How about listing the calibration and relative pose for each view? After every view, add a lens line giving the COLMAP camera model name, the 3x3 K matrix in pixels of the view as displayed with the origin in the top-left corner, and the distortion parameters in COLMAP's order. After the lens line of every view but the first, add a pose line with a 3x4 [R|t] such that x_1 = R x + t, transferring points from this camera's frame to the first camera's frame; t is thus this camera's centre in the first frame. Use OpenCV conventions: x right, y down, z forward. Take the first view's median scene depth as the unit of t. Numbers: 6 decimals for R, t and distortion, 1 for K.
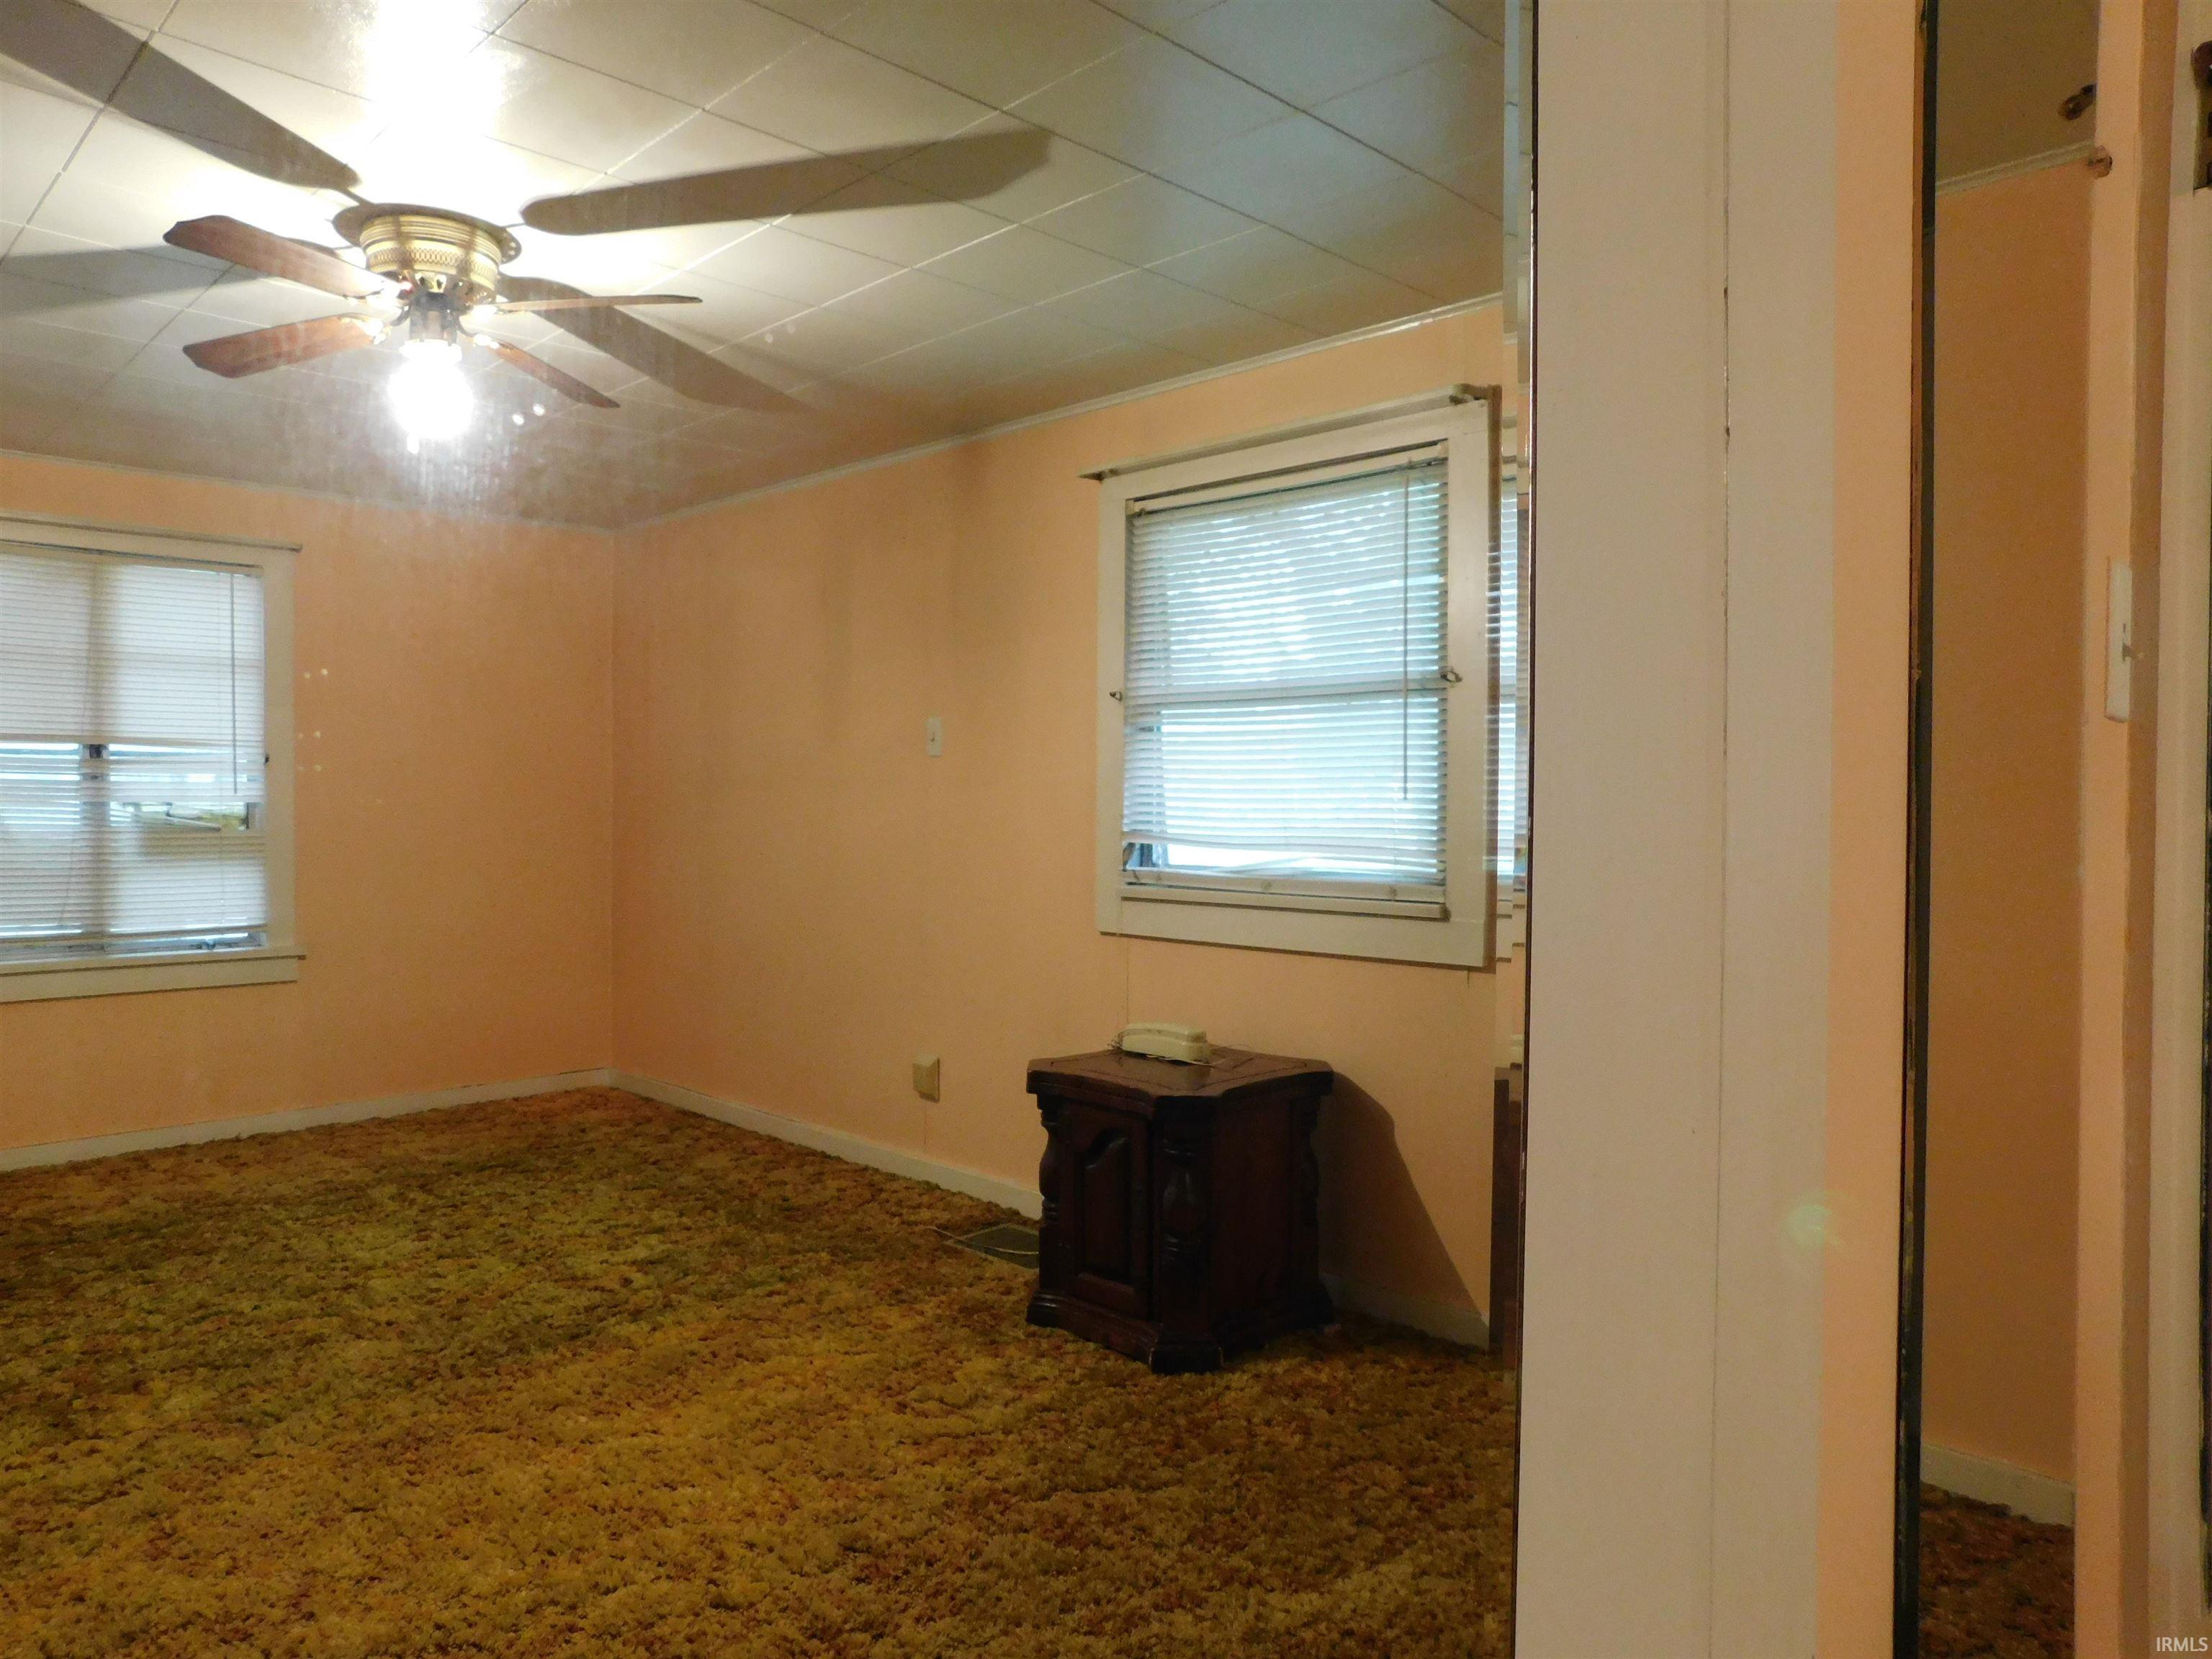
lens RADIAL K [[1475.0, 0, 1114.7], [0, 1475.0, 820.1], [0, 0, 1]] dist [-0.001484, 0.006379]
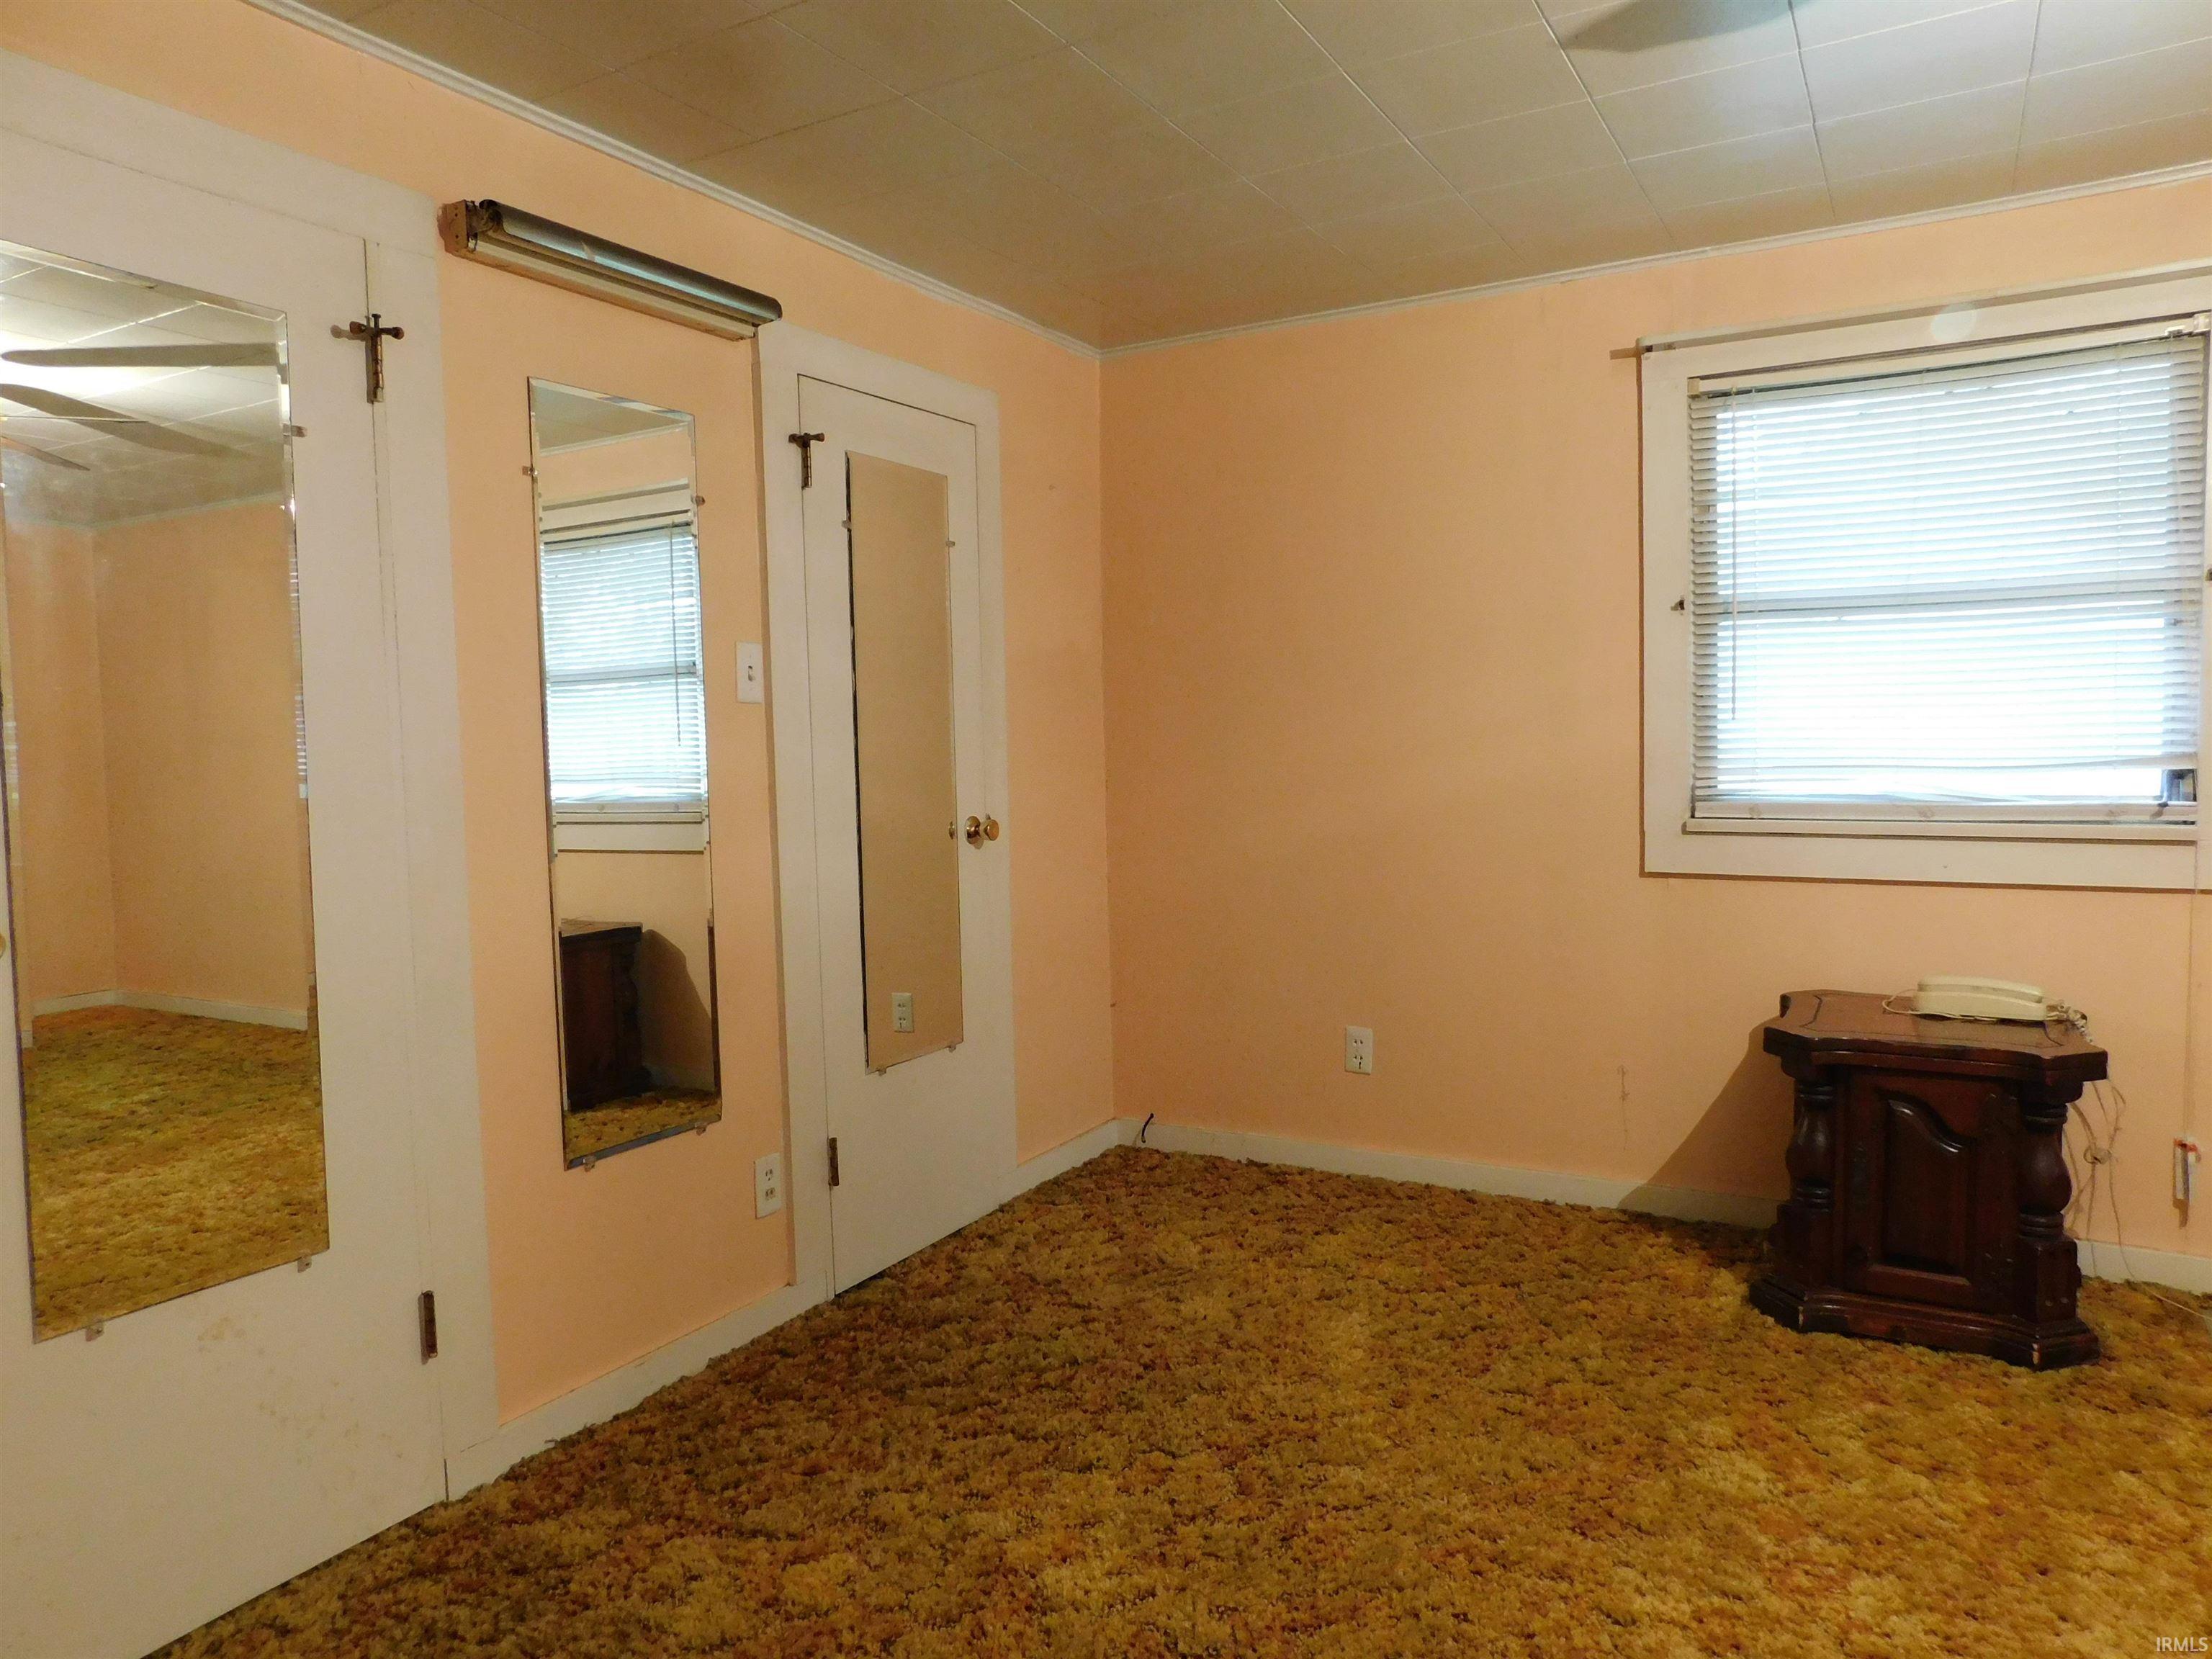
lens RADIAL K [[1475.0, 0, 1091.3], [0, 1475.0, 840.0], [0, 0, 1]] dist [-0.001484, 0.006379]
pose [[0.966619, -0.036535, 0.253601, 0.194406], [0.024253, 0.998384, 0.051387, 0.015784], [-0.255068, -0.043521, 0.965943, -0.549176]]
